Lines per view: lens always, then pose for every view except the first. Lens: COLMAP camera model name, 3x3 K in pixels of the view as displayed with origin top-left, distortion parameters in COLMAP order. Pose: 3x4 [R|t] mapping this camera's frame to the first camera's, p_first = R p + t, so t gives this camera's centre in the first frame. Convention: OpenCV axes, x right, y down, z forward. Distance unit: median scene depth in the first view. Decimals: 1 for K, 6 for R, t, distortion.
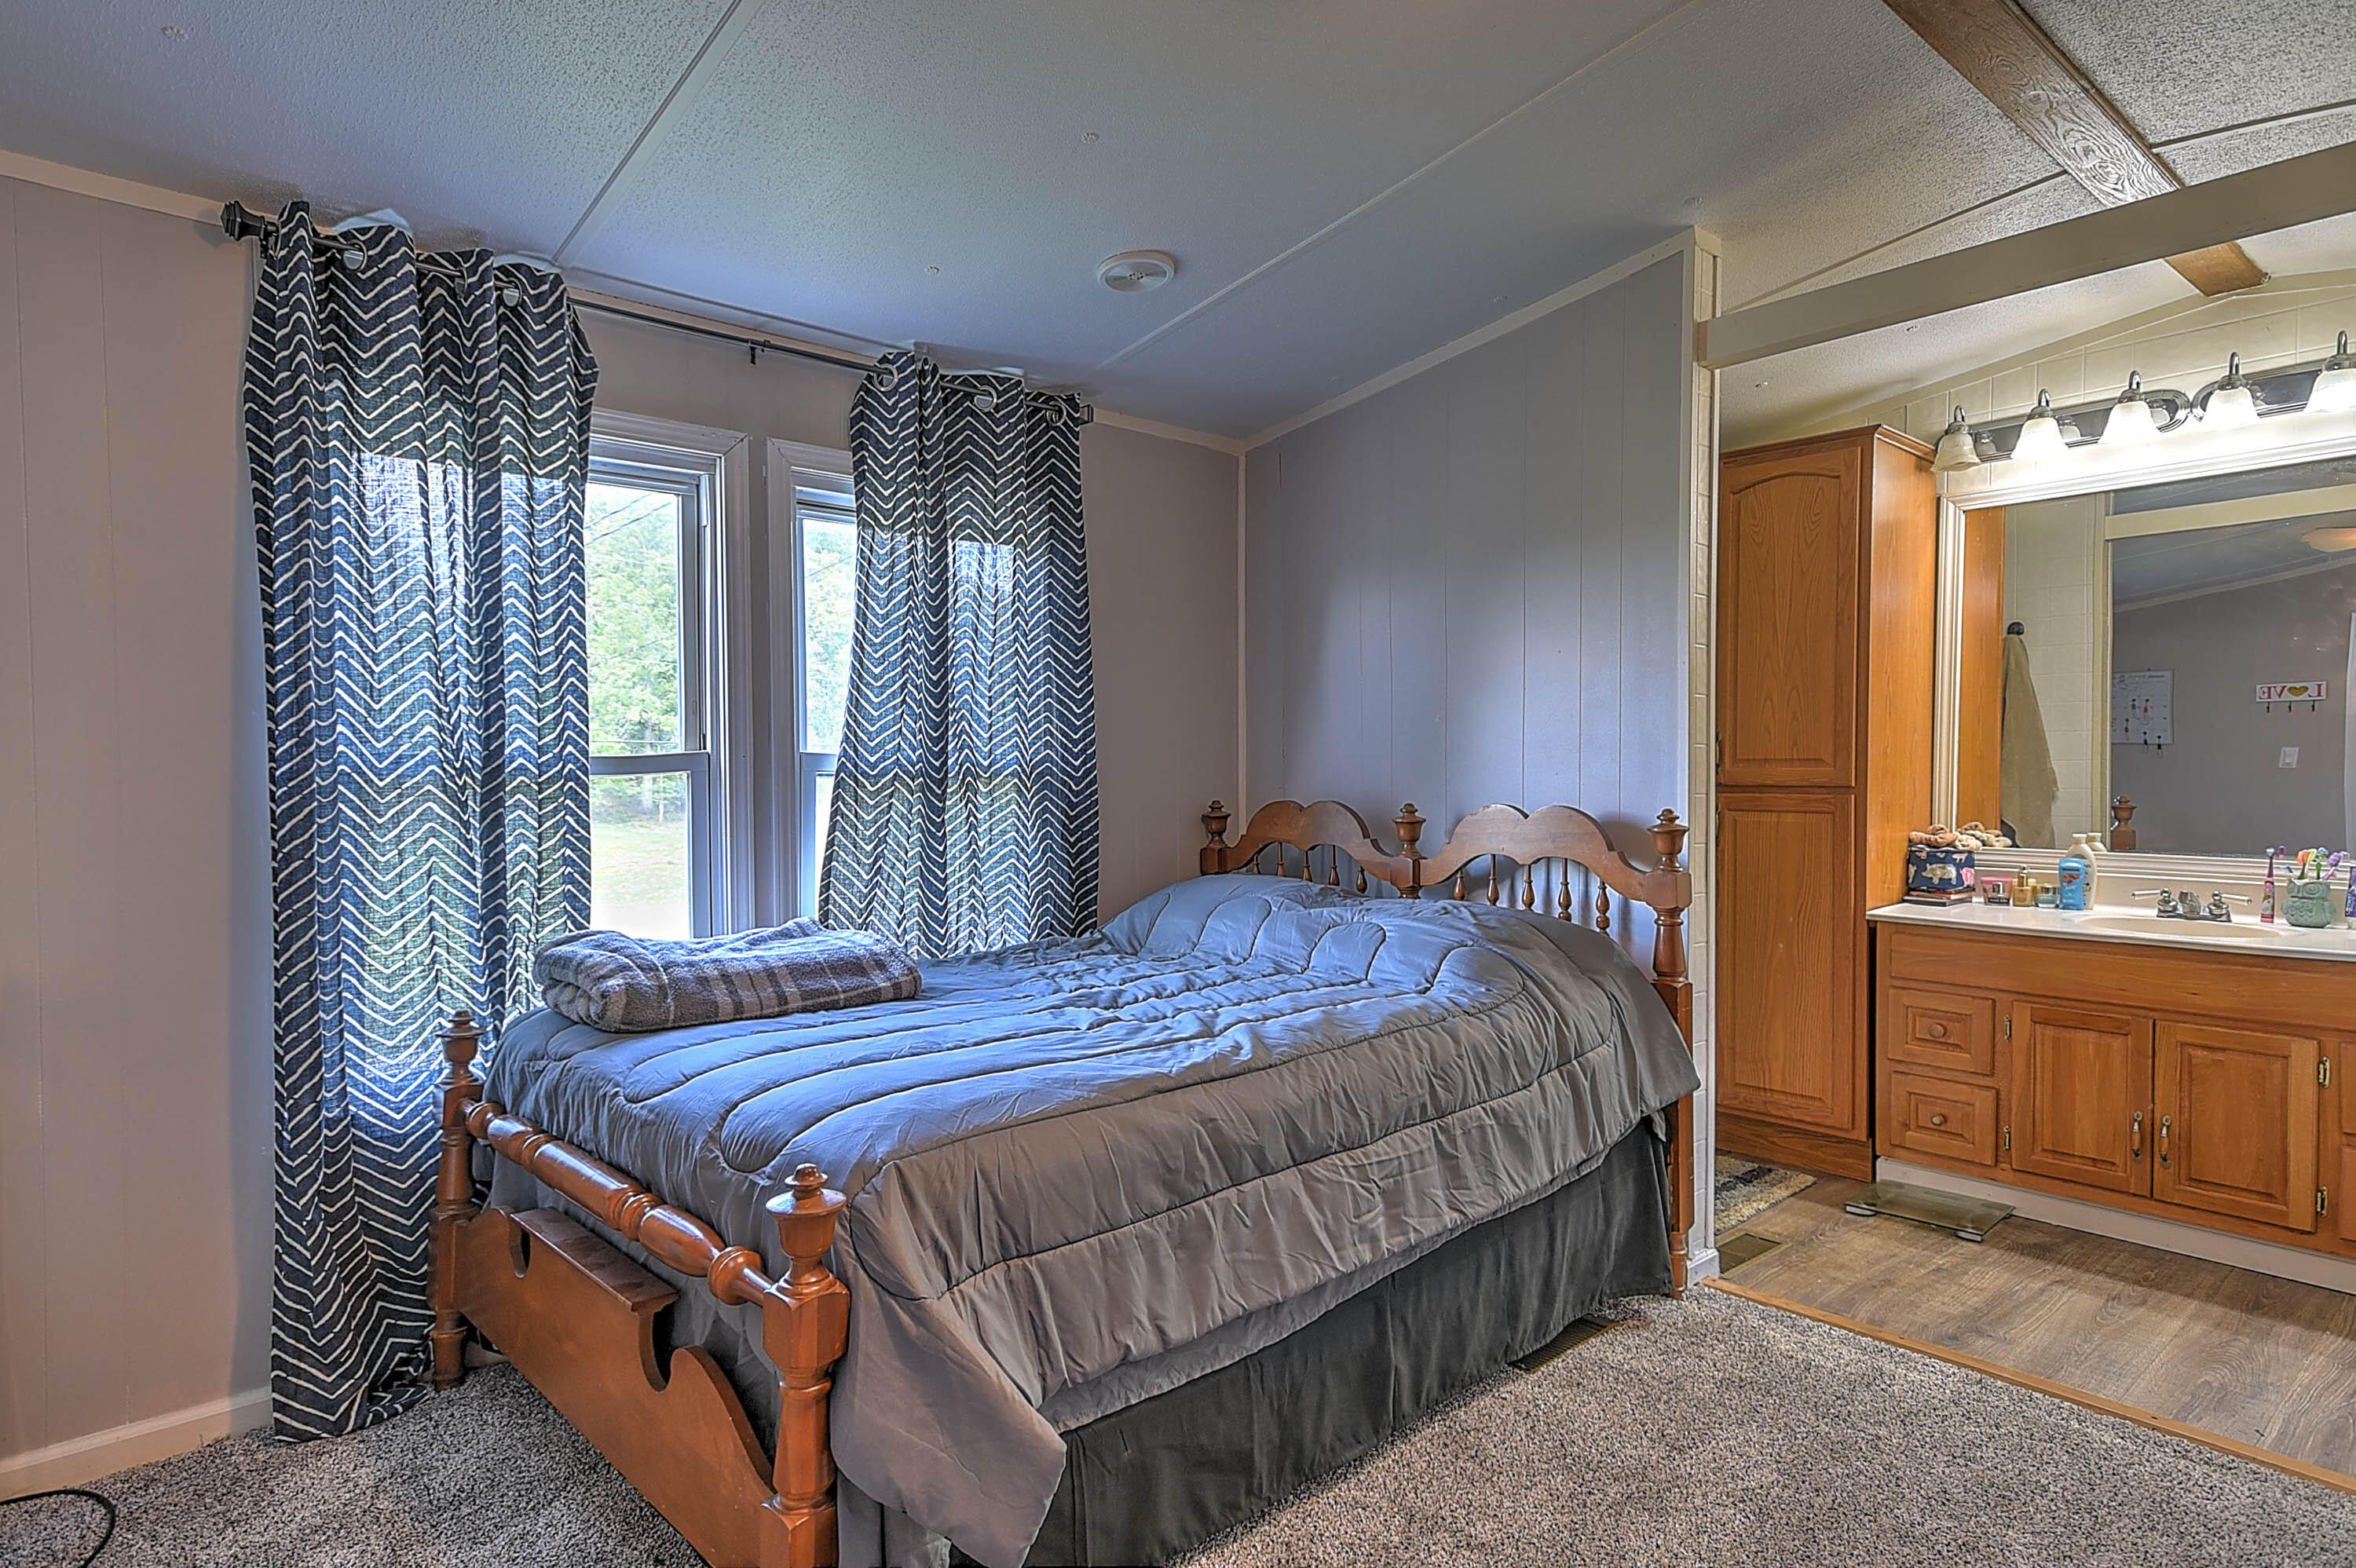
lens RADIAL K [[1276.3, 0, 1169.8], [0, 1276.3, 806.2], [0, 0, 1]] dist [0.020166, 0.000194]
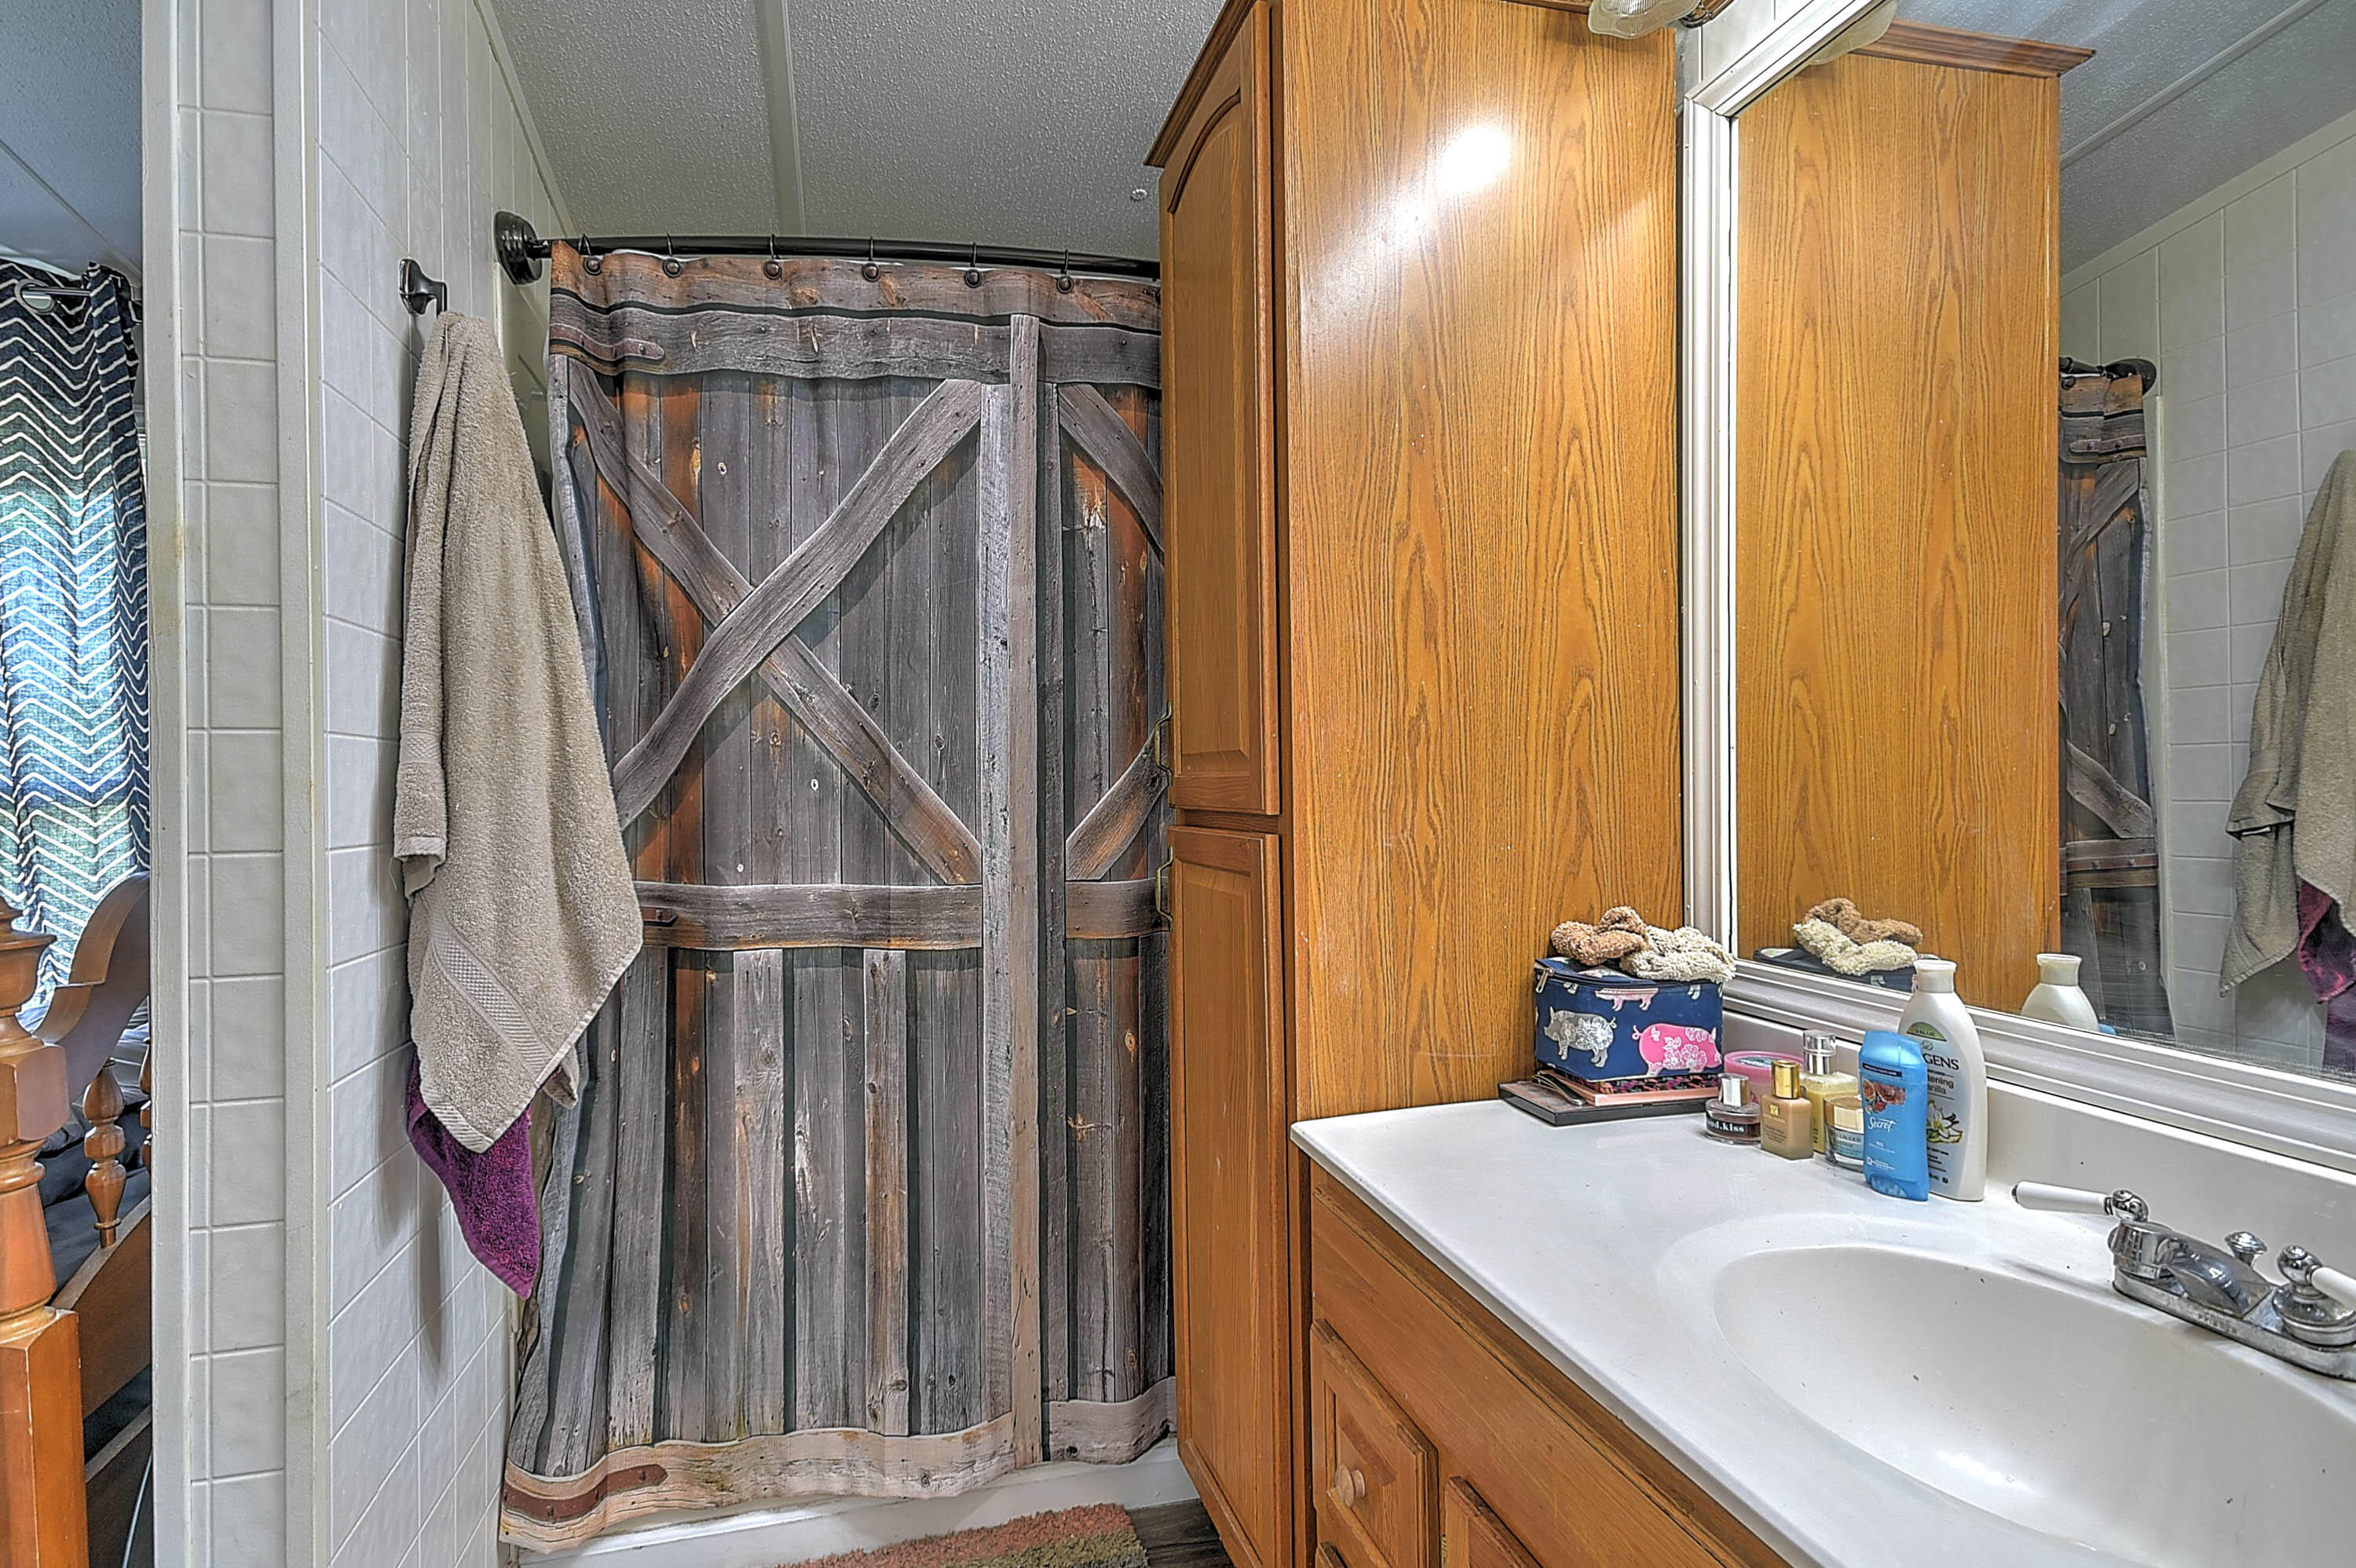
lens RADIAL K [[1156.5, 0, 1178.0], [0, 1156.5, 784.0], [0, 0, 1]] dist [0.001870, -0.000039]
pose [[0.882203, -0.013307, -0.470681, 0.882508], [0.005154, 0.999814, -0.018605, -0.024259], [0.470841, 0.013988, 0.882107, 0.845140]]
